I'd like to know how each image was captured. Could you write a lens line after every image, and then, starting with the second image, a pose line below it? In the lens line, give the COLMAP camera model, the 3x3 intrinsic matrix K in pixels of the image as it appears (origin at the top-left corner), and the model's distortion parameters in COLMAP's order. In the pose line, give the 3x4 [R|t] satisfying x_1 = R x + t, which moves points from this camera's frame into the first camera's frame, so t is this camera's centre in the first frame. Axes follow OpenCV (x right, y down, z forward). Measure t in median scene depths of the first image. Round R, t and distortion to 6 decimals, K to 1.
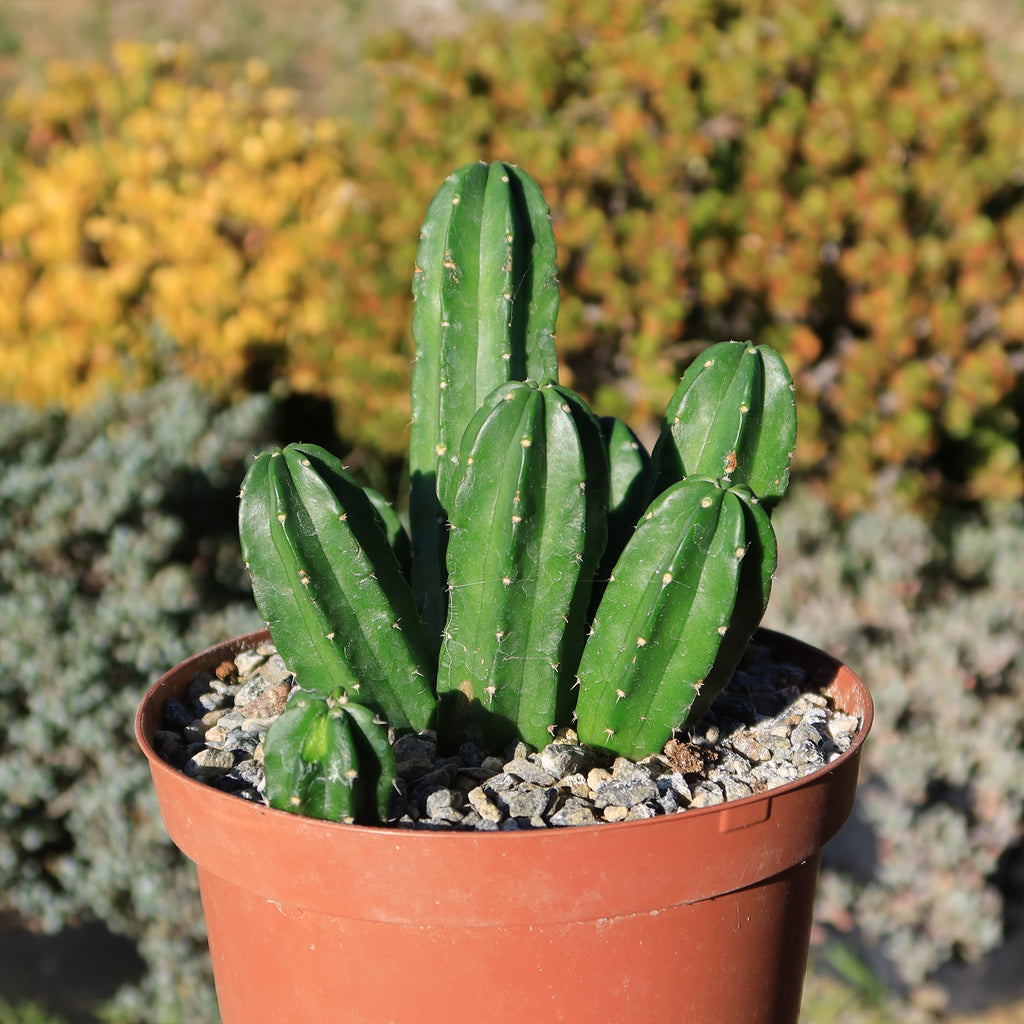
lens RADIAL K [[1831.5, 0, 512.0], [0, 1831.5, 512.0], [0, 0, 1]] dist [0.026754, -0.029651]
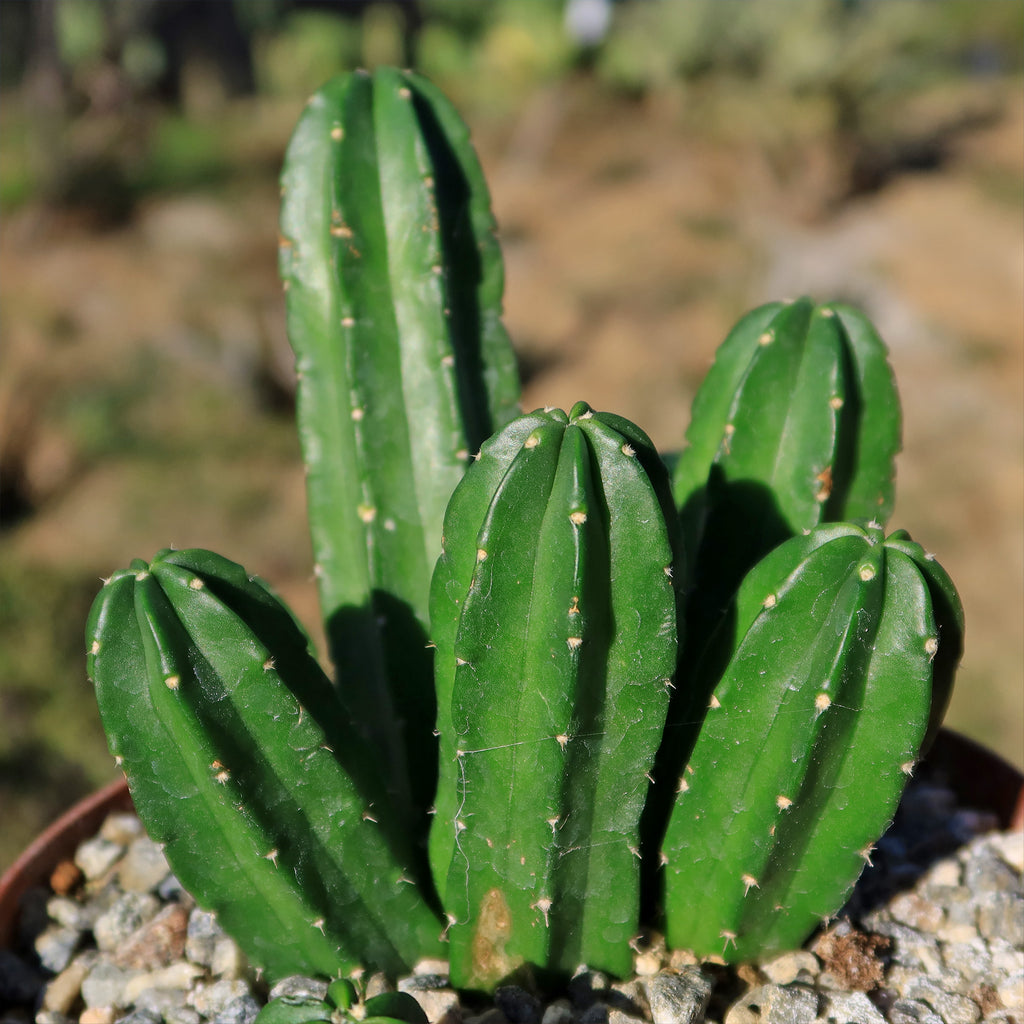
lens RADIAL K [[1812.2, 0, 460.3], [0, 1812.2, 463.8], [0, 0, 1]] dist [0.008481, 0.031769]
pose [[0.979670, -0.129193, 0.153481, -0.115026], [0.125570, 0.991532, 0.033113, -0.076488], [-0.156459, -0.013167, 0.987597, 0.392593]]
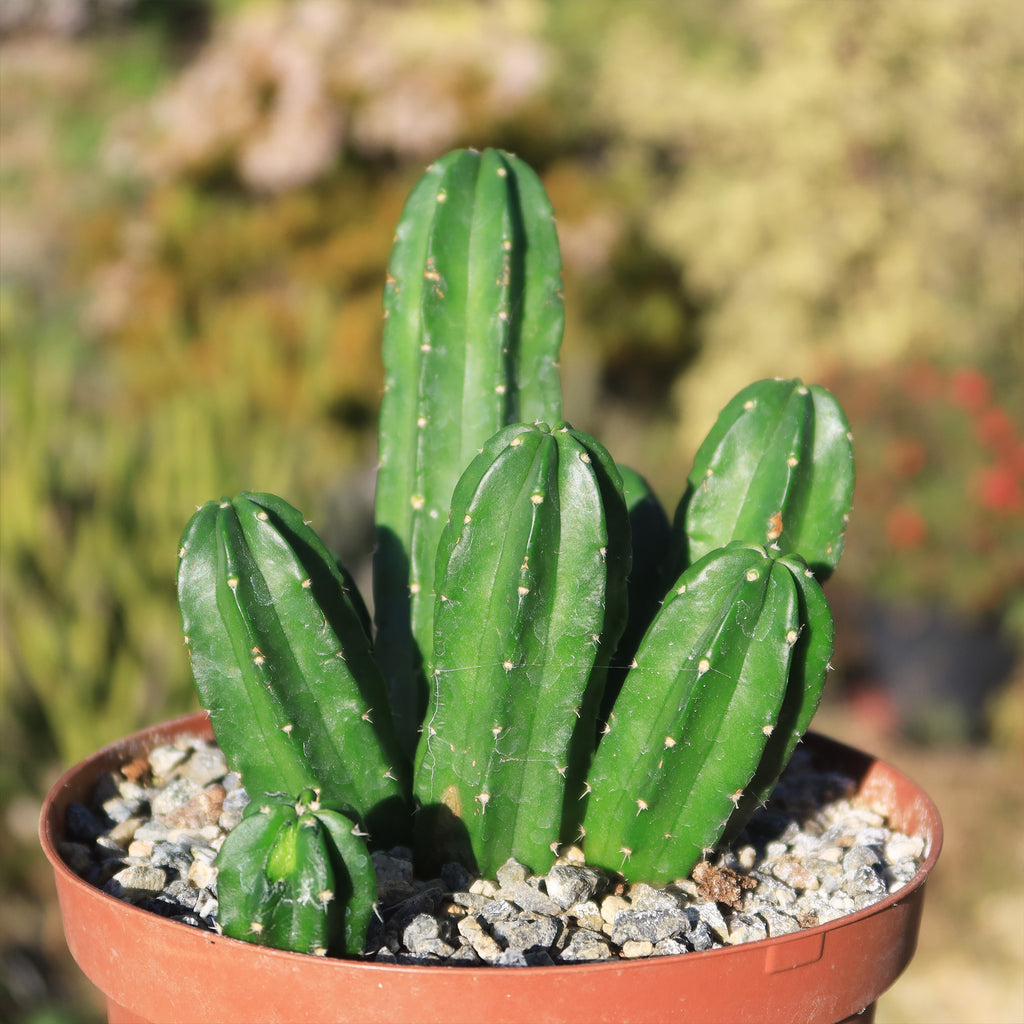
lens RADIAL K [[2502.0, 0, 509.5], [0, 2502.0, 483.3], [0, 0, 1]] dist [-0.008584, 0.203089]
pose [[0.998806, 0.021882, 0.043686, -0.051920], [-0.020389, 0.999202, -0.034348, -0.005420], [-0.044403, 0.033416, 0.998455, -0.123407]]
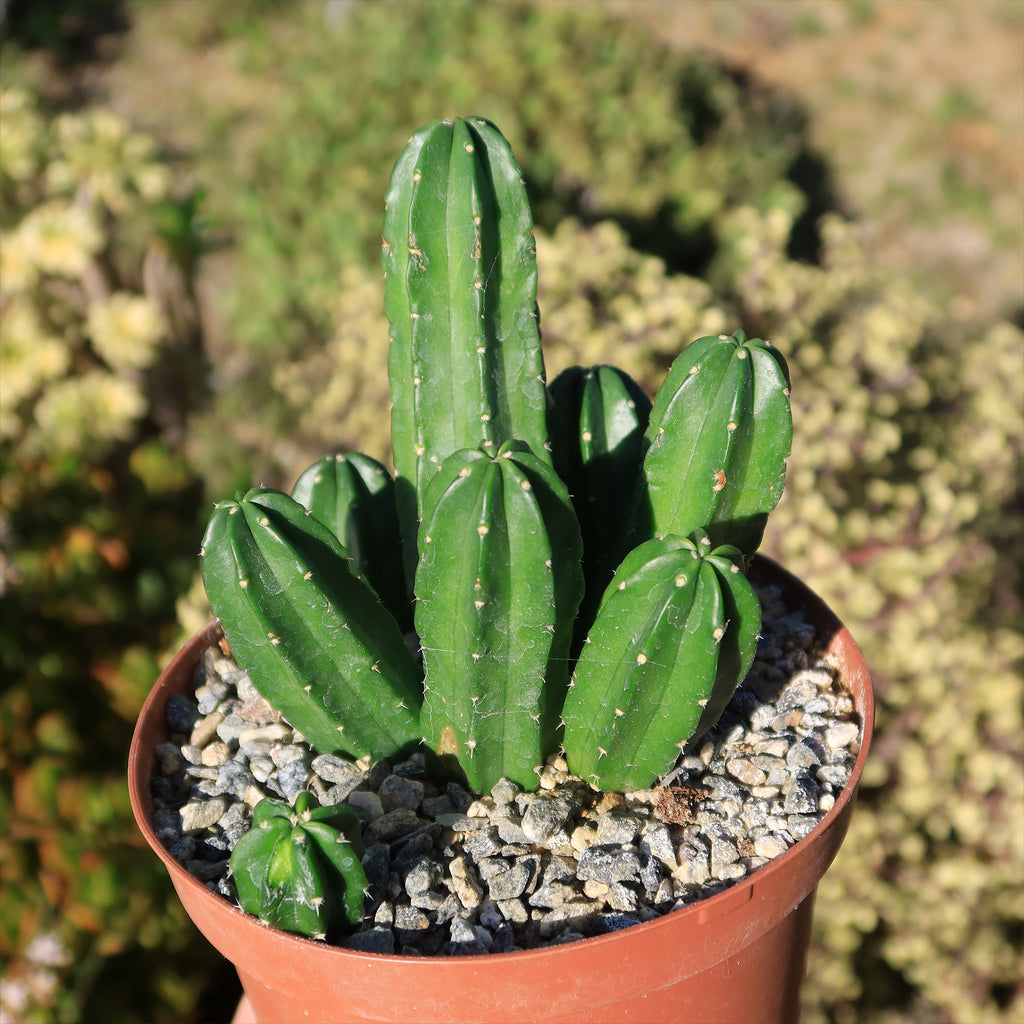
lens RADIAL K [[1665.4, 0, 500.6], [0, 1665.4, 499.5], [0, 0, 1]] dist [0.008866, 0.005303]
pose [[0.995444, -0.038274, -0.087335, 0.086474], [0.060843, 0.960176, 0.272692, -0.269260], [0.073419, -0.276764, 0.958129, 0.184944]]
